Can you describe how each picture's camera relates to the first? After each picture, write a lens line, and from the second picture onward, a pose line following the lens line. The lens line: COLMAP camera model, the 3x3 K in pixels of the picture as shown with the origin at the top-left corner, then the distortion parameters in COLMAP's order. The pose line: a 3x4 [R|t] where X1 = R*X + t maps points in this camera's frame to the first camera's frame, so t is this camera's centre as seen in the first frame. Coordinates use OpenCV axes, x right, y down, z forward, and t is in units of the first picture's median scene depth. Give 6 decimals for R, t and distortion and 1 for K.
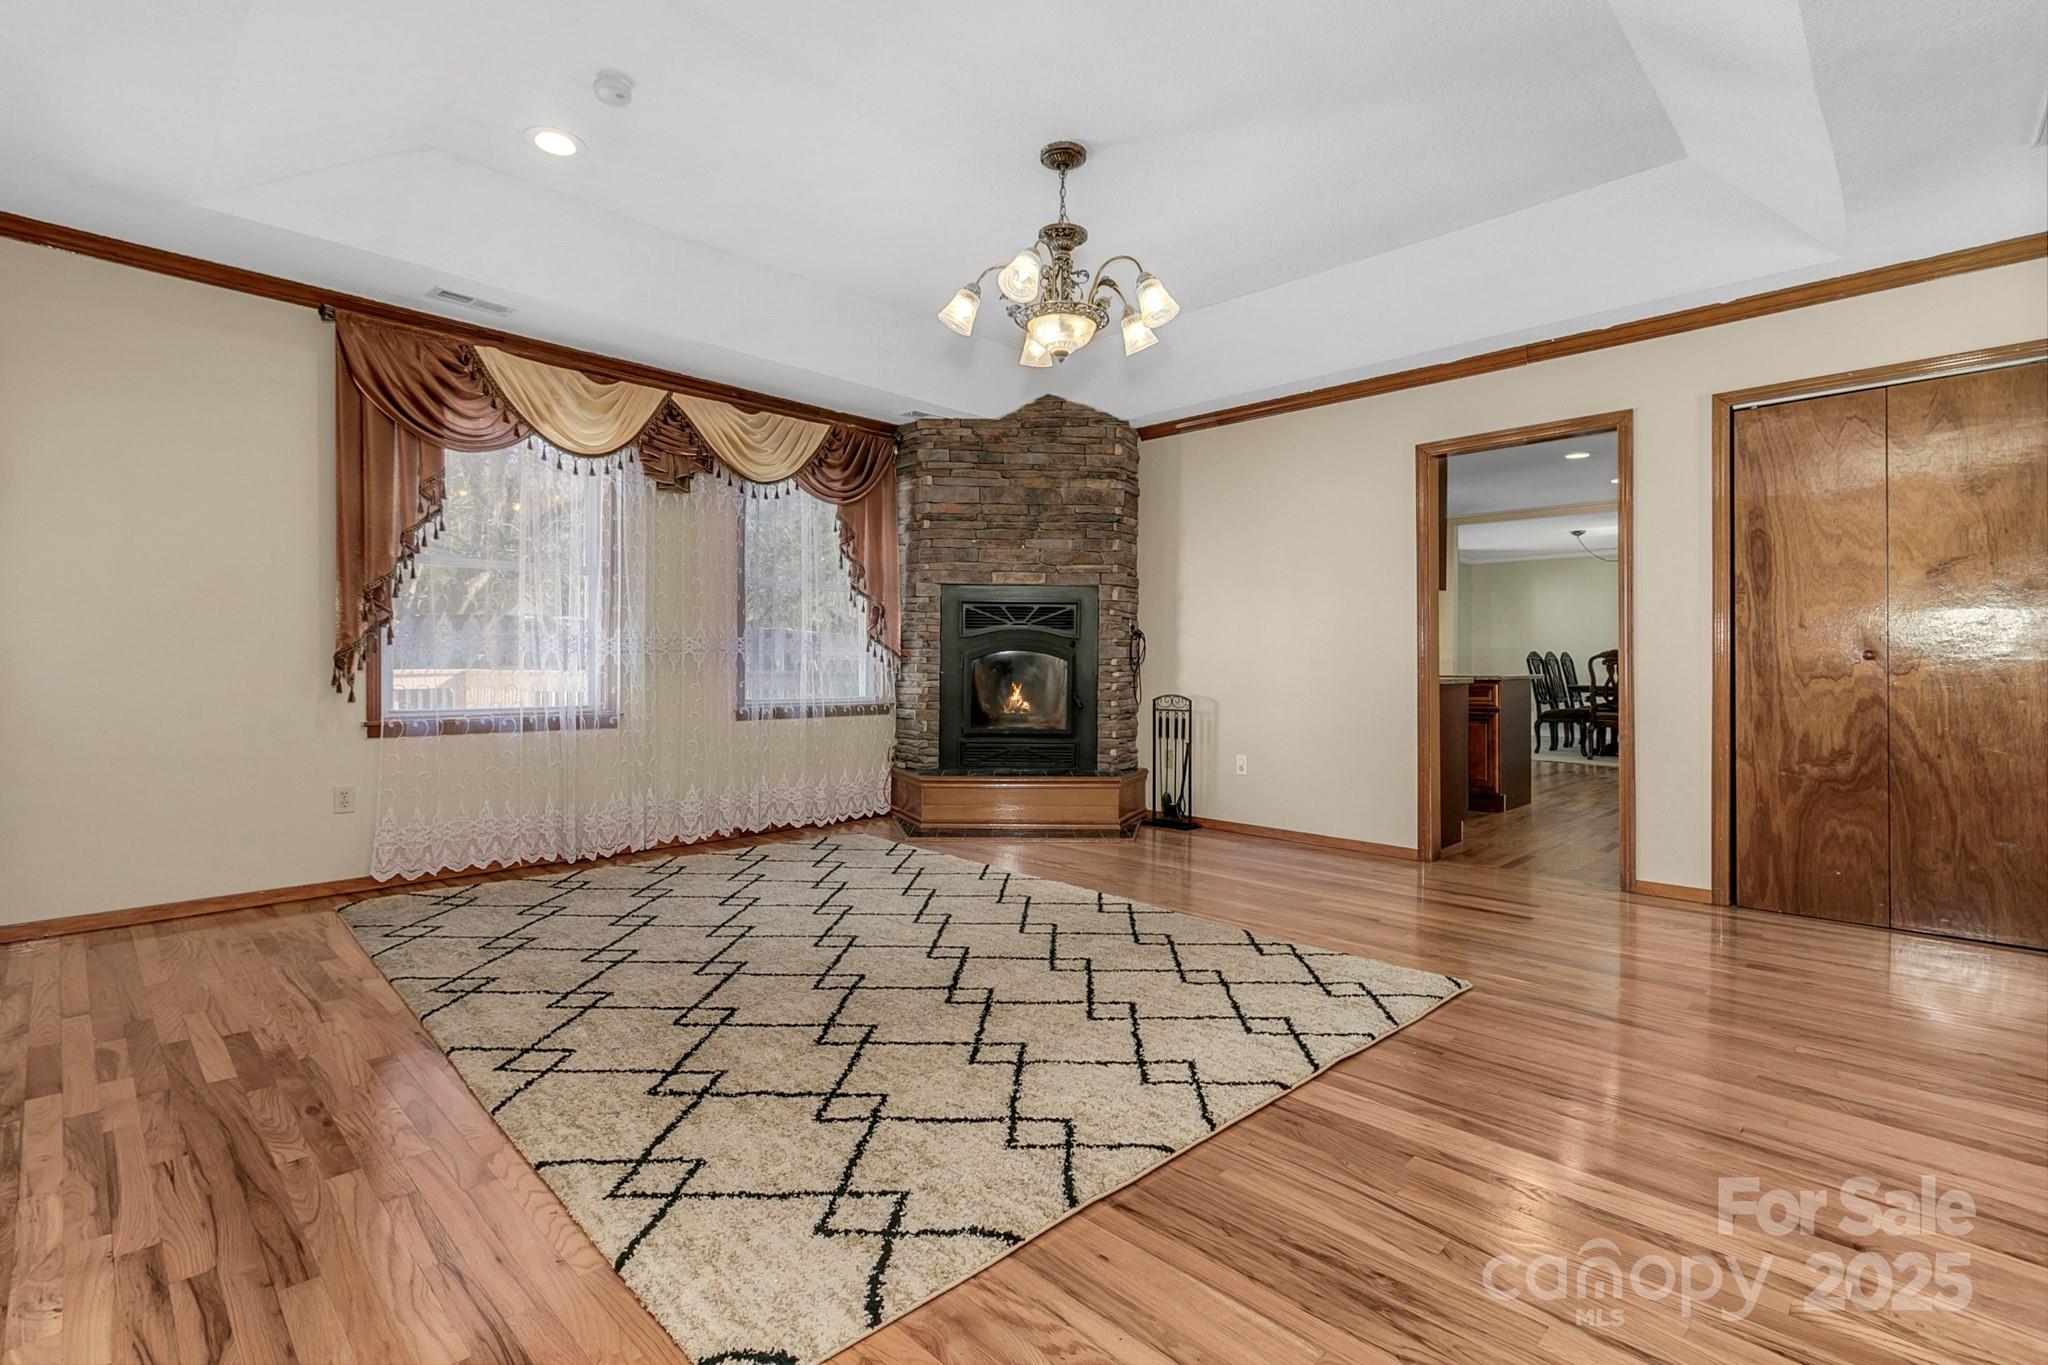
lens RADIAL K [[940.3, 0, 1024.0], [0, 940.3, 682.5], [0, 0, 1]] dist [0.000668, 0.000036]
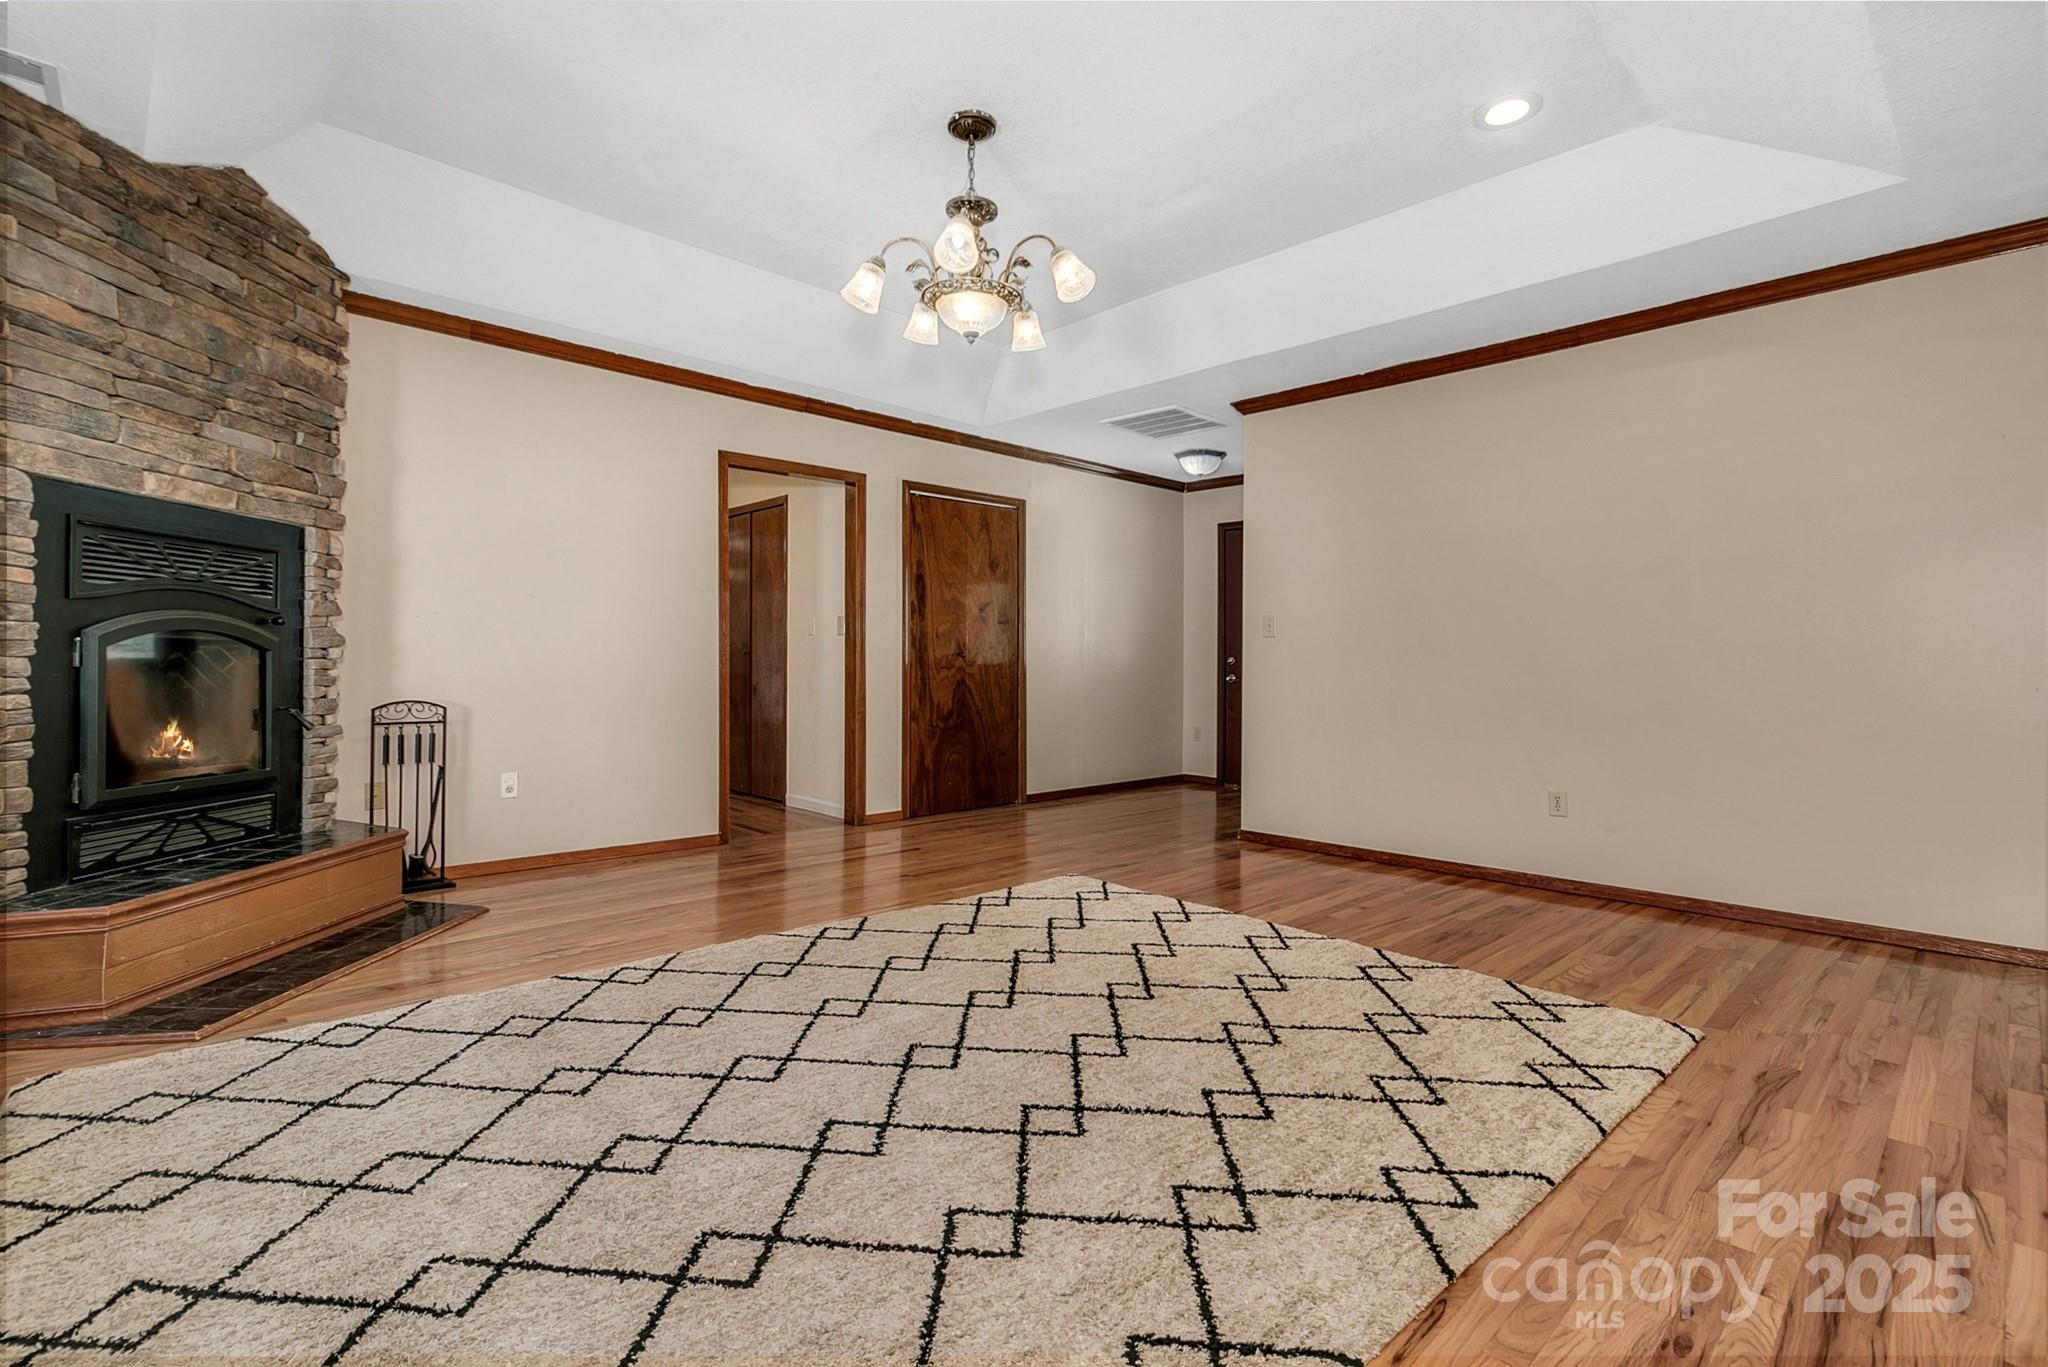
lens RADIAL K [[953.0, 0, 1013.1], [0, 953.0, 663.9], [0, 0, 1]] dist [0.005489, 0.000308]
pose [[0.026385, -0.006022, 0.999634, -0.539588], [0.010323, 0.999930, 0.005752, -0.013744], [-0.999599, 0.010167, 0.026446, 0.542918]]
